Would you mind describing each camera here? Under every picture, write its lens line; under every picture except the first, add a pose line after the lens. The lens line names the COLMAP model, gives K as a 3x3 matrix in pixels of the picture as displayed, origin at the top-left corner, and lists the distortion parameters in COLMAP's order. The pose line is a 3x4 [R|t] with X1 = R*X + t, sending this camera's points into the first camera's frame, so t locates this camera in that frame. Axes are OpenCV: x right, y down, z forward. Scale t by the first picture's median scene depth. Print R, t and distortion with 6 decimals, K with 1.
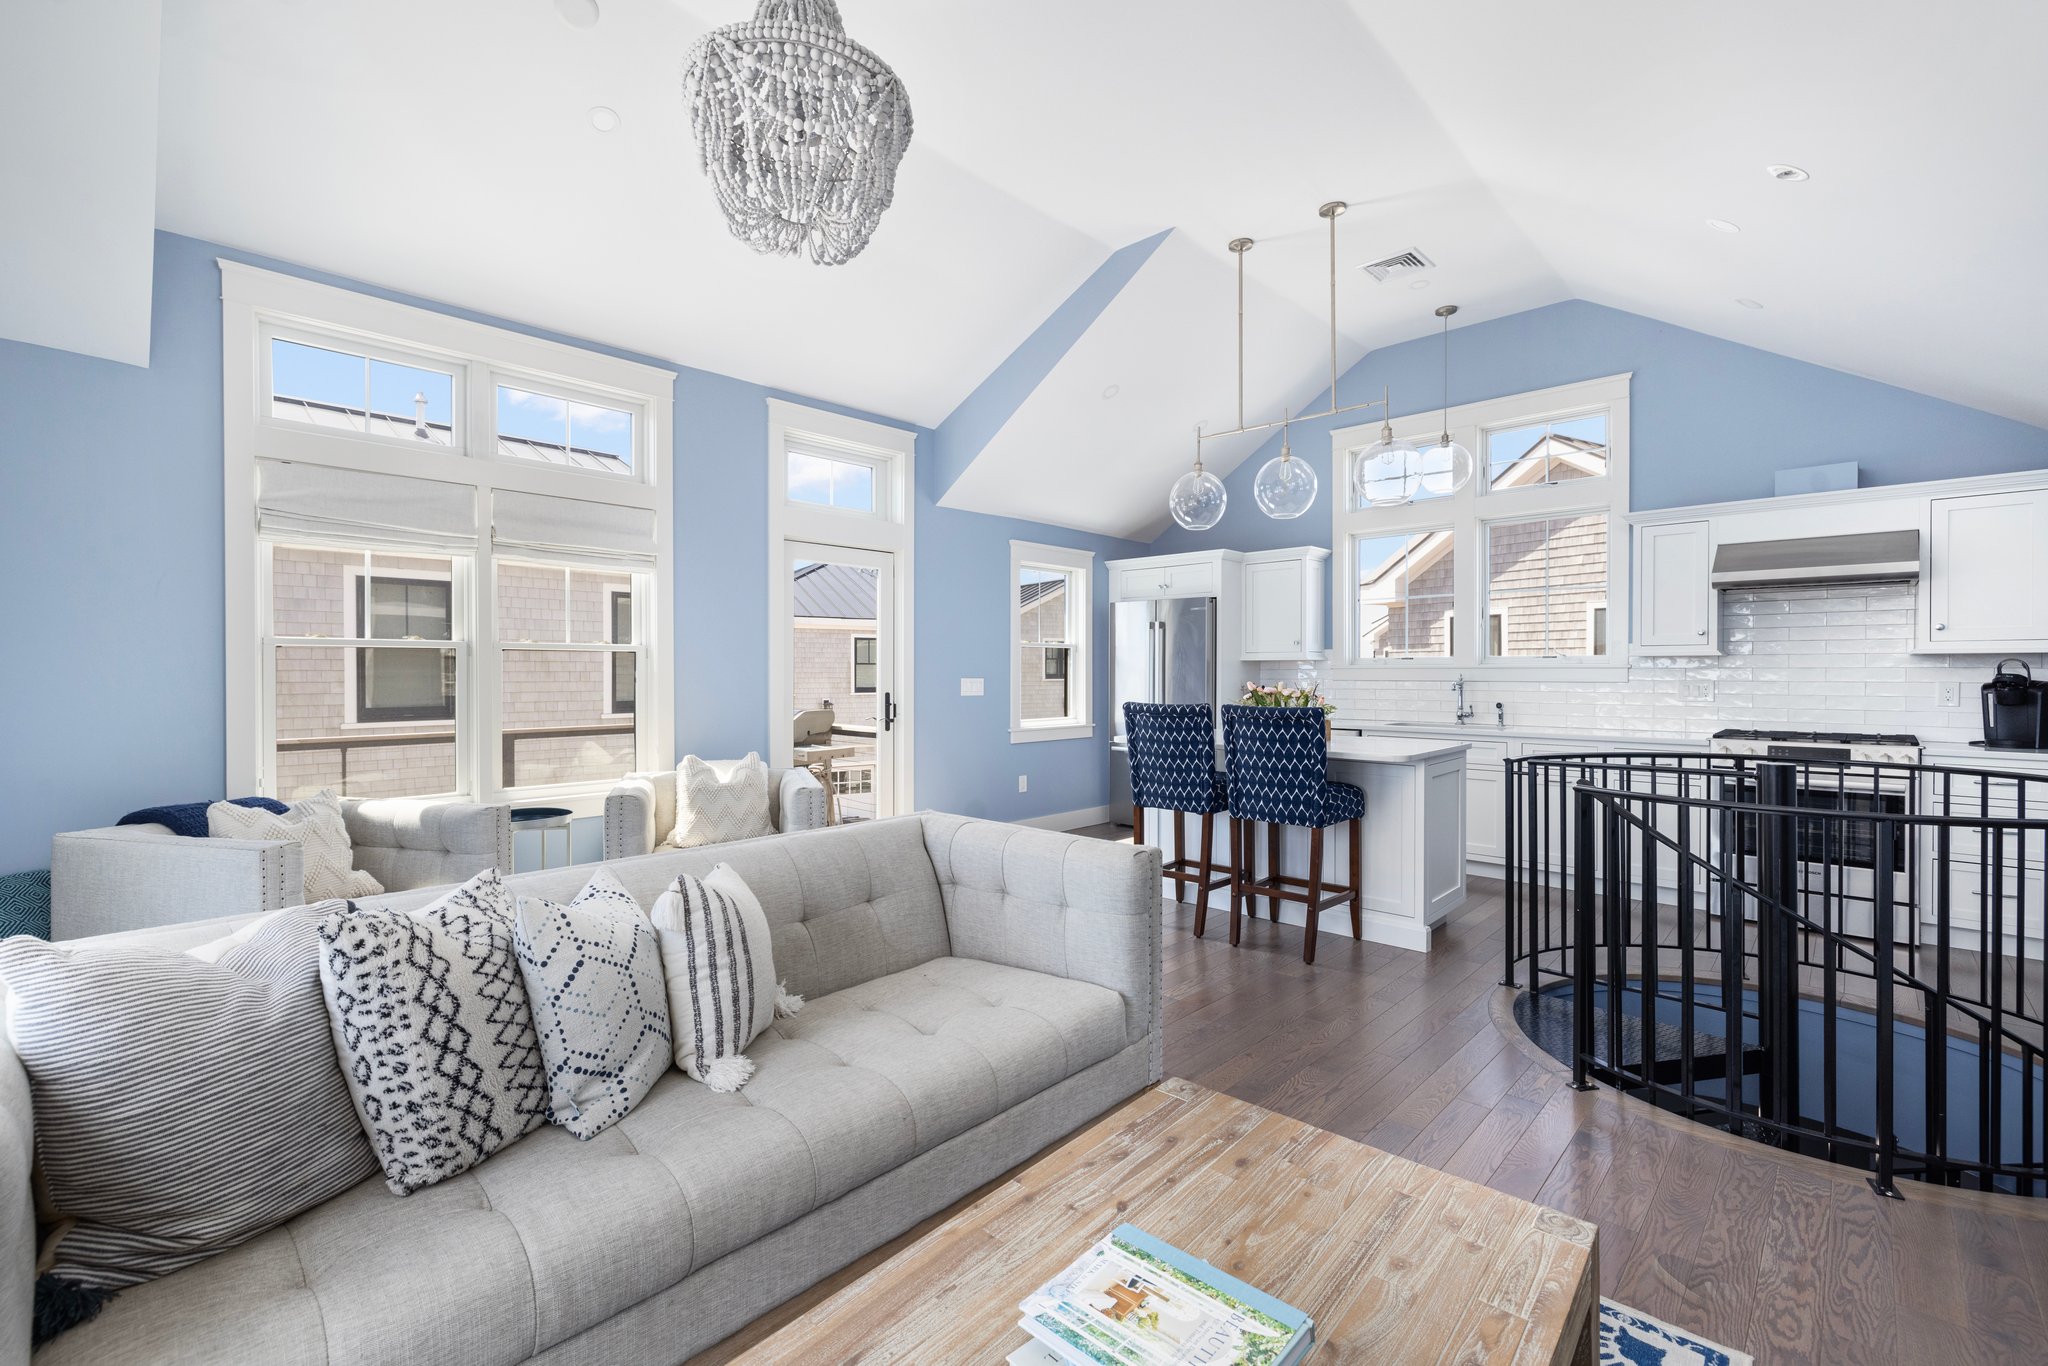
lens RADIAL K [[879.0, 0, 1003.6], [0, 879.0, 685.2], [0, 0, 1]] dist [0.003762, 0.000038]
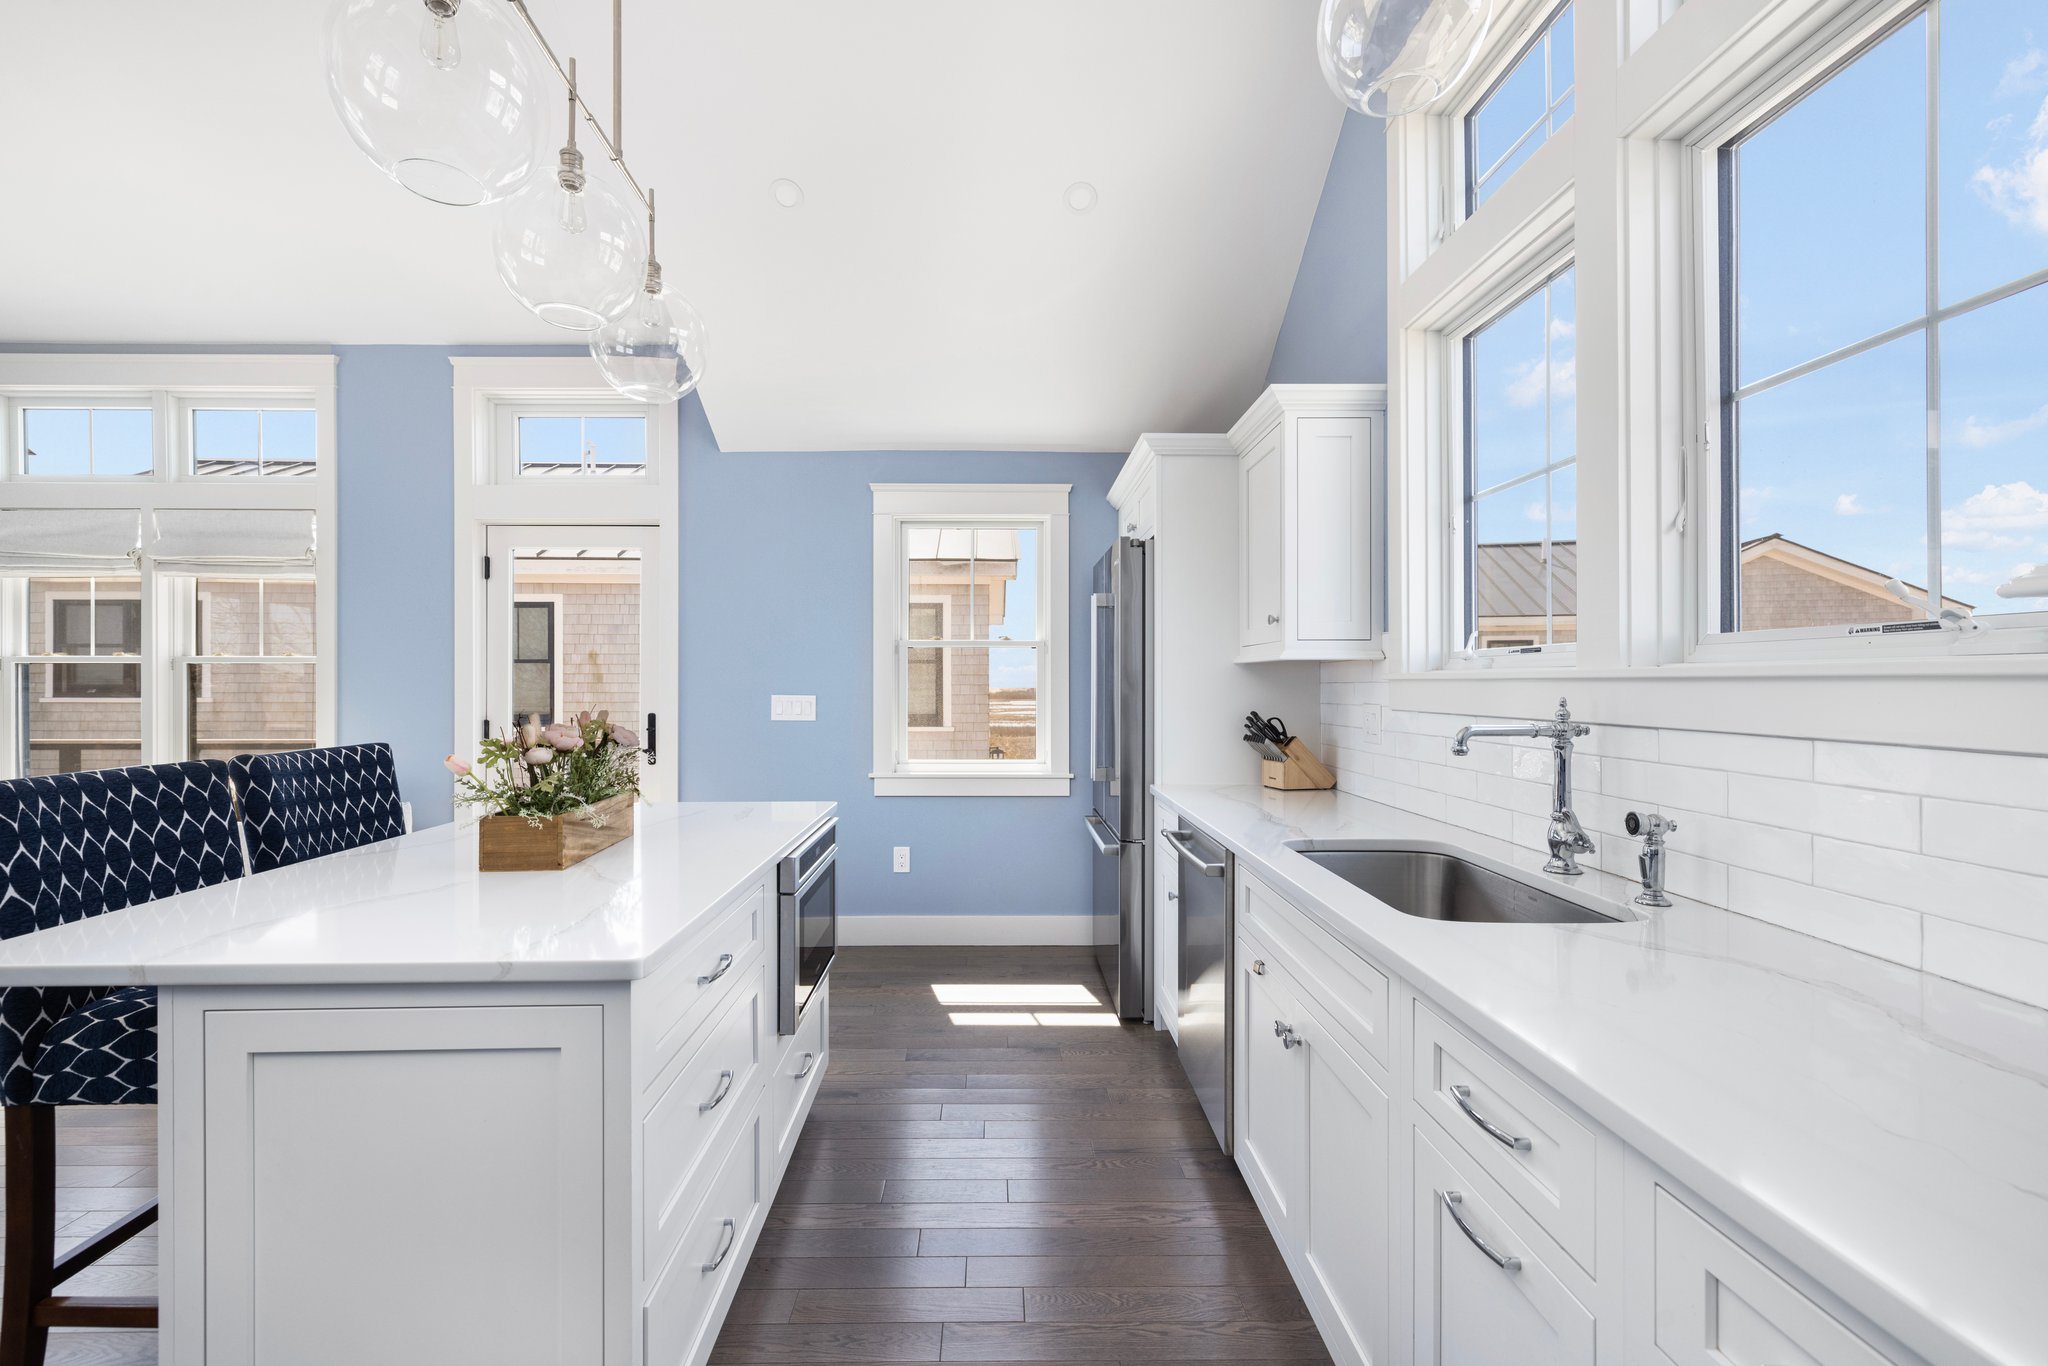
lens RADIAL K [[891.7, 0, 1004.4], [0, 891.7, 675.6], [0, 0, 1]] dist [0.008616, -0.002002]
pose [[0.705667, -0.005065, -0.708525, 0.774931], [-0.011943, 0.999747, -0.019041, -0.016010], [0.708443, 0.021898, 0.705429, 0.857013]]
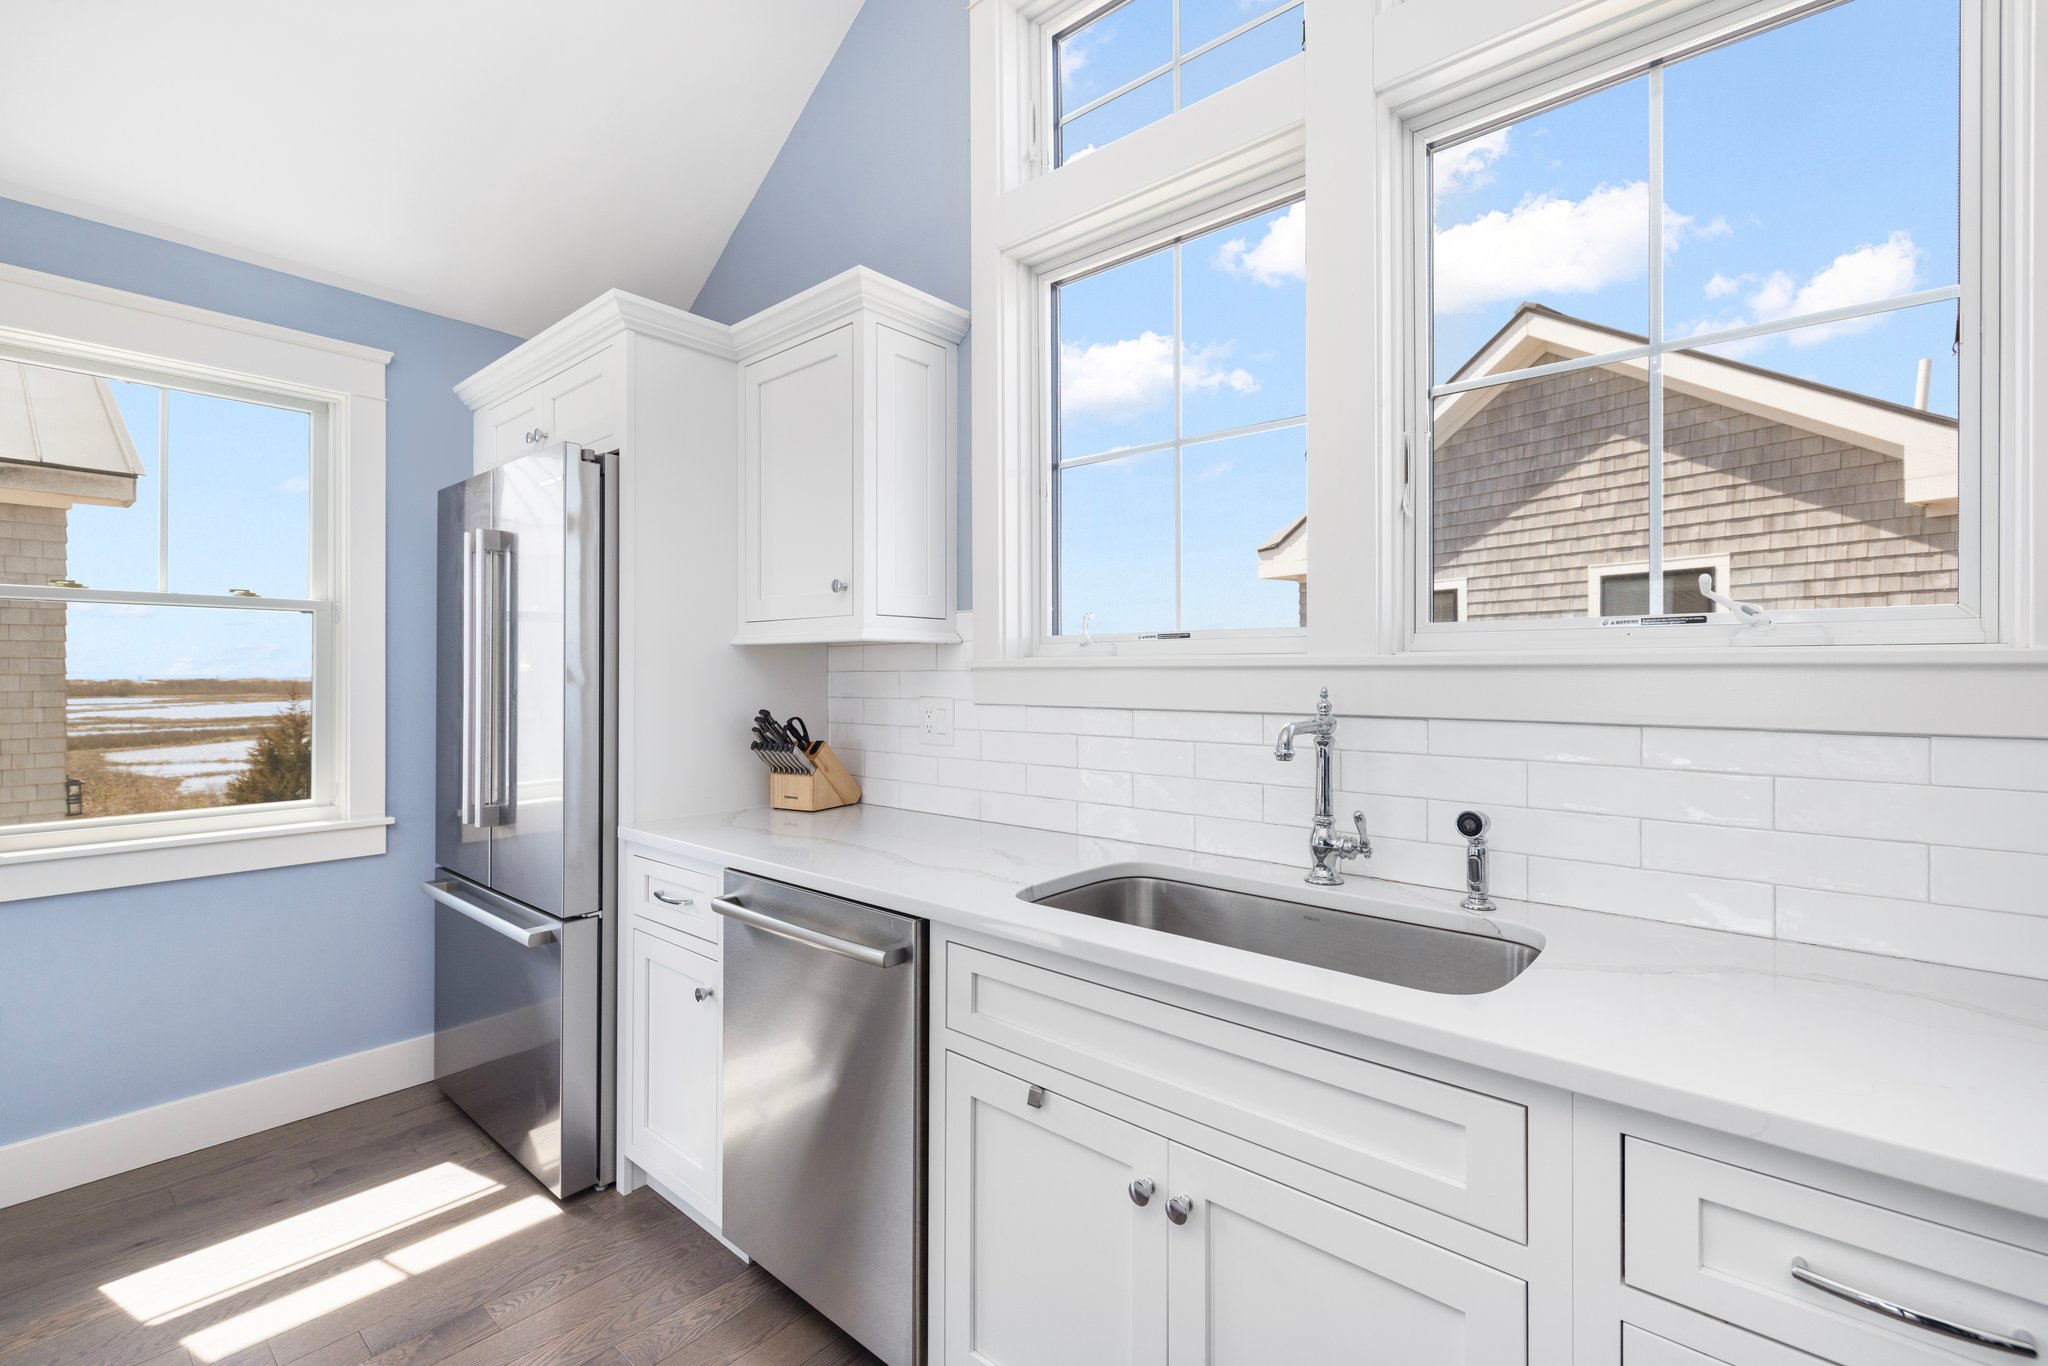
lens RADIAL K [[891.7, 0, 1015.6], [0, 891.7, 666.9], [0, 0, 1]] dist [0.008616, -0.002002]
pose [[0.998381, 0.001786, 0.056844, 0.535703], [-0.000467, 0.999730, -0.023220, -0.016617], [-0.056870, 0.023156, 0.998113, 0.959730]]
